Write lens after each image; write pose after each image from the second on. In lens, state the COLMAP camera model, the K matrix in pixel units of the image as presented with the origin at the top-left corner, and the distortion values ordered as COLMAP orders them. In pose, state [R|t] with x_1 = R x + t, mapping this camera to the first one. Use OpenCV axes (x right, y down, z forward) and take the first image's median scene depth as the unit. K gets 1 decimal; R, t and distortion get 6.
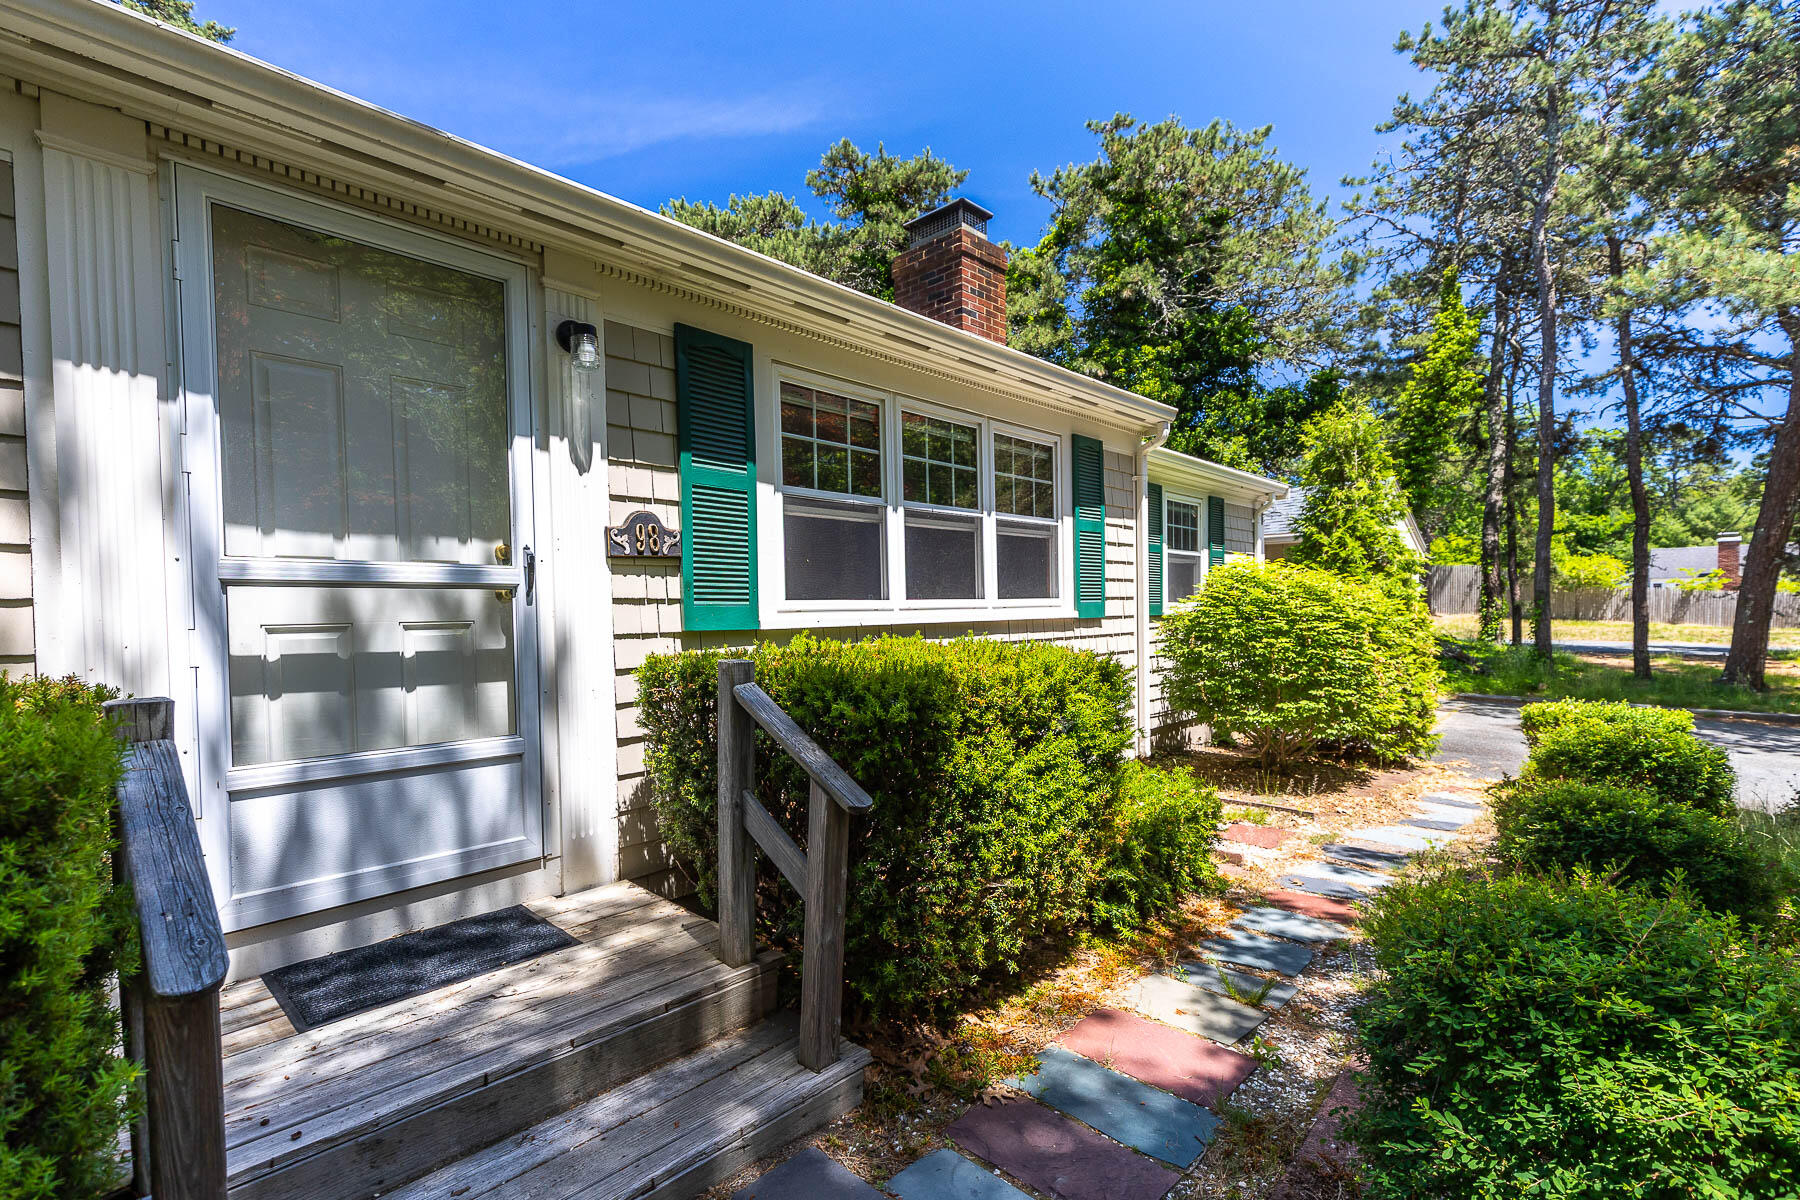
lens RADIAL K [[817.6, 0, 903.2], [0, 817.6, 634.3], [0, 0, 1]] dist [0.027450, 0.000014]
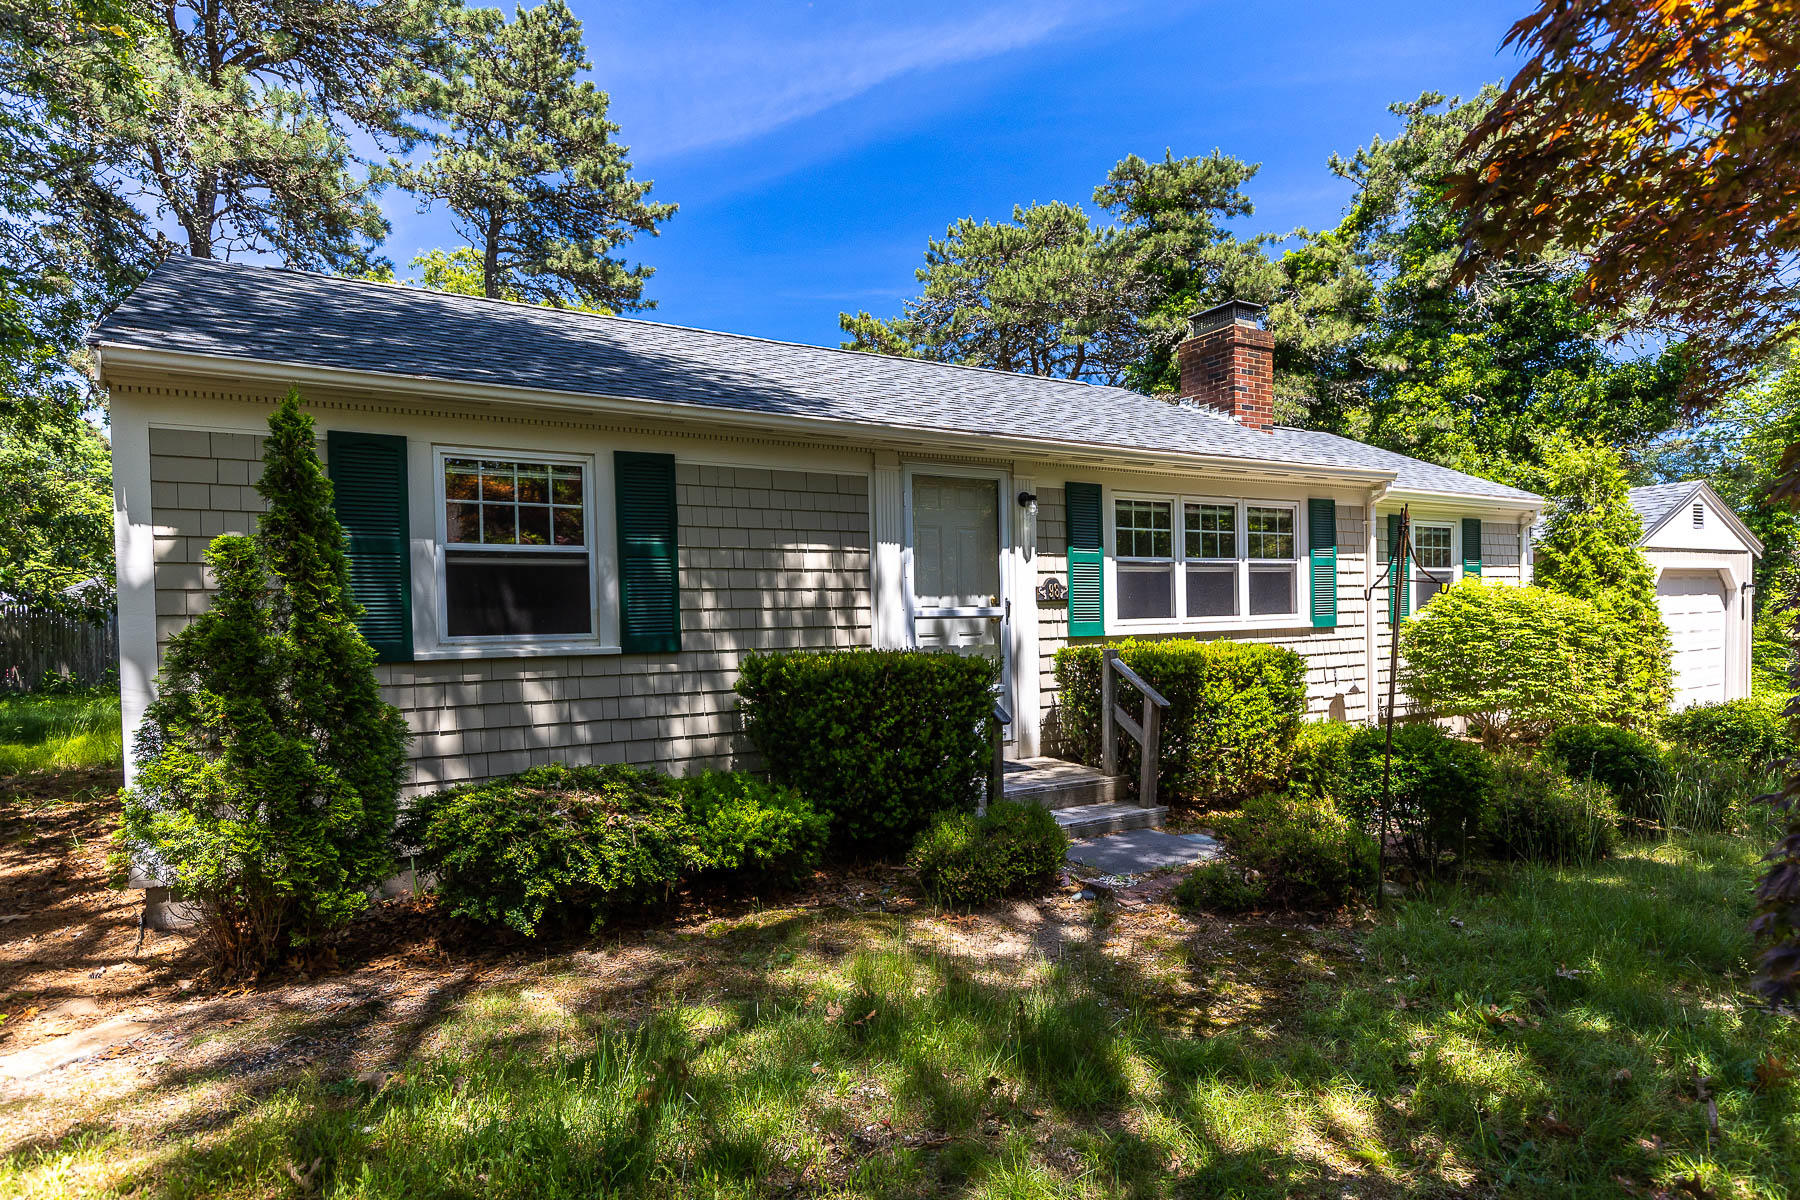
lens RADIAL K [[977.5, 0, 917.6], [0, 977.5, 644.7], [0, 0, 1]] dist [0.000570, -0.000591]
pose [[0.962963, 0.003472, -0.269613, 0.009470], [-0.001674, 0.999975, 0.006900, 0.000139], [0.269630, -0.006193, 0.962944, -0.802307]]
